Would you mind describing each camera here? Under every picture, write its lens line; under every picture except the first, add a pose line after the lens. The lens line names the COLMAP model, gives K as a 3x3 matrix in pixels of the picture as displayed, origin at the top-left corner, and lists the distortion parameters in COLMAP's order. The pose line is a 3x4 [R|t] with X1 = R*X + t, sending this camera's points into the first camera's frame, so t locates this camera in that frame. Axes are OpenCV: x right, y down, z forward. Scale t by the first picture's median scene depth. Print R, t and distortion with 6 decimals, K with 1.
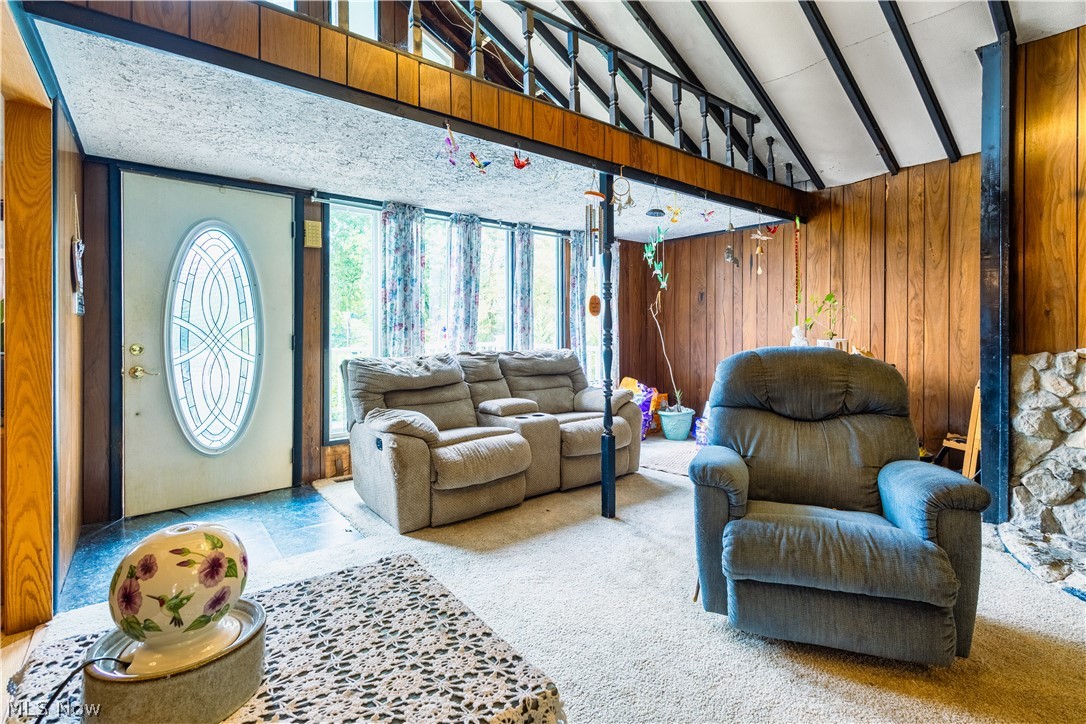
lens RADIAL K [[500.7, 0, 554.6], [0, 500.7, 329.5], [0, 0, 1]] dist [0.009409, -0.001555]
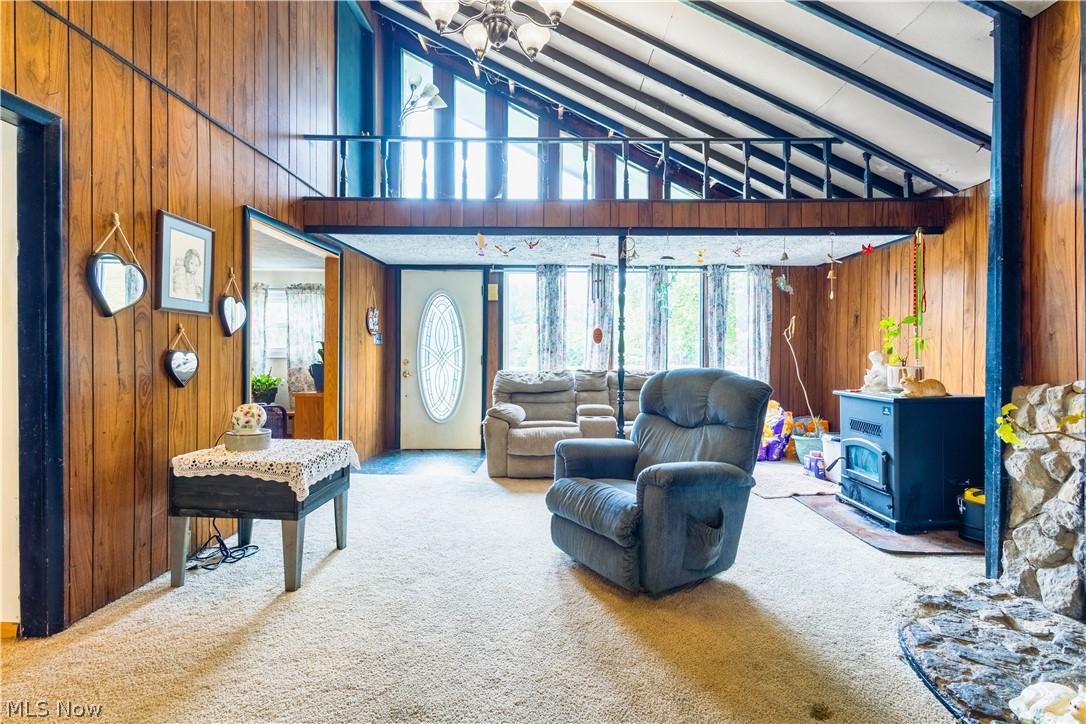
lens RADIAL K [[500.7, 0, 577.1], [0, 500.7, 350.3], [0, 0, 1]] dist [0.009409, -0.001555]
pose [[0.797467, 0.003146, -0.603354, 0.834518], [-0.006561, 0.999972, -0.003458, -0.002460], [0.603326, 0.006716, 0.797466, -0.124243]]
